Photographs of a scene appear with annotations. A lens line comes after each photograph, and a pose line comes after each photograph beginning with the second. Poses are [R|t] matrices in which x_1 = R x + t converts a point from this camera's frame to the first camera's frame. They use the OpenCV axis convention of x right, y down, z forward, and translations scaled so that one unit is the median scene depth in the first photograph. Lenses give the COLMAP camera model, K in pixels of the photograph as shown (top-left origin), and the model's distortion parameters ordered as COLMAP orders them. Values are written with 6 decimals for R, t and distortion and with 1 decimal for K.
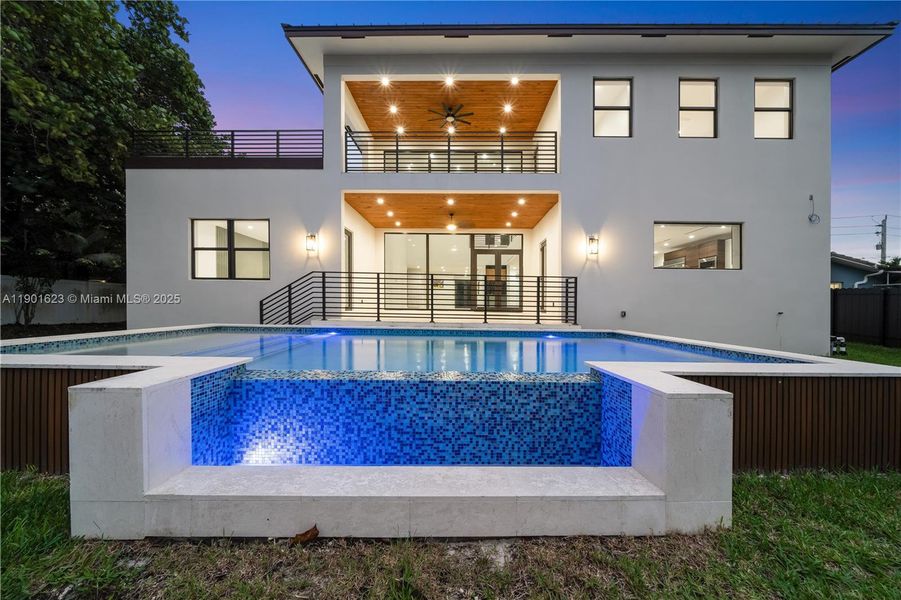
lens RADIAL K [[323.2, 0, 455.1], [0, 323.2, 317.3], [0, 0, 1]] dist [0.001120, 0.000052]
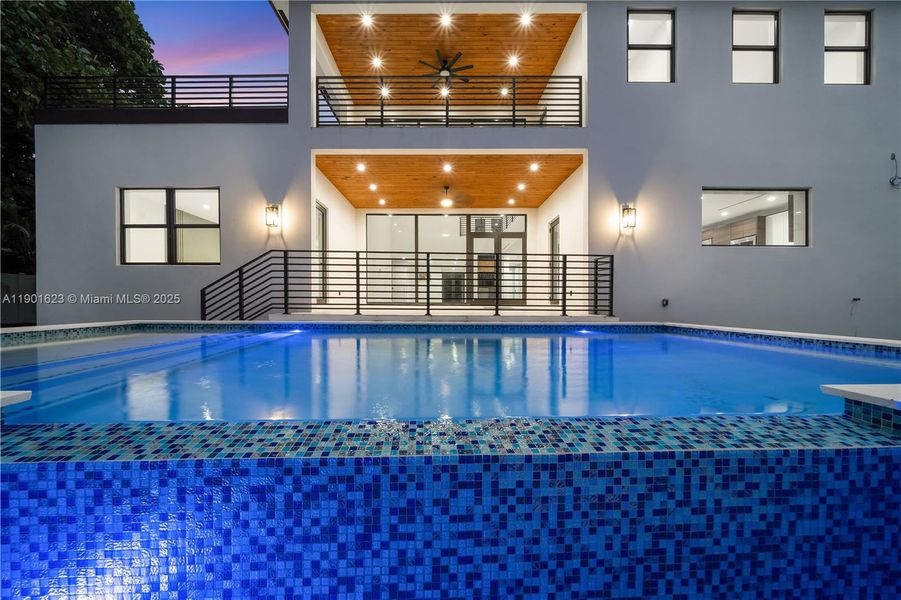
lens RADIAL K [[336.6, 0, 450.5], [0, 336.6, 300.0], [0, 0, 1]] dist [-0.002630, -0.000152]
pose [[0.999549, -0.010143, 0.028274, -0.041380], [0.011262, 0.999148, -0.039709, 0.011919], [-0.027848, 0.040010, 0.998811, 0.199002]]
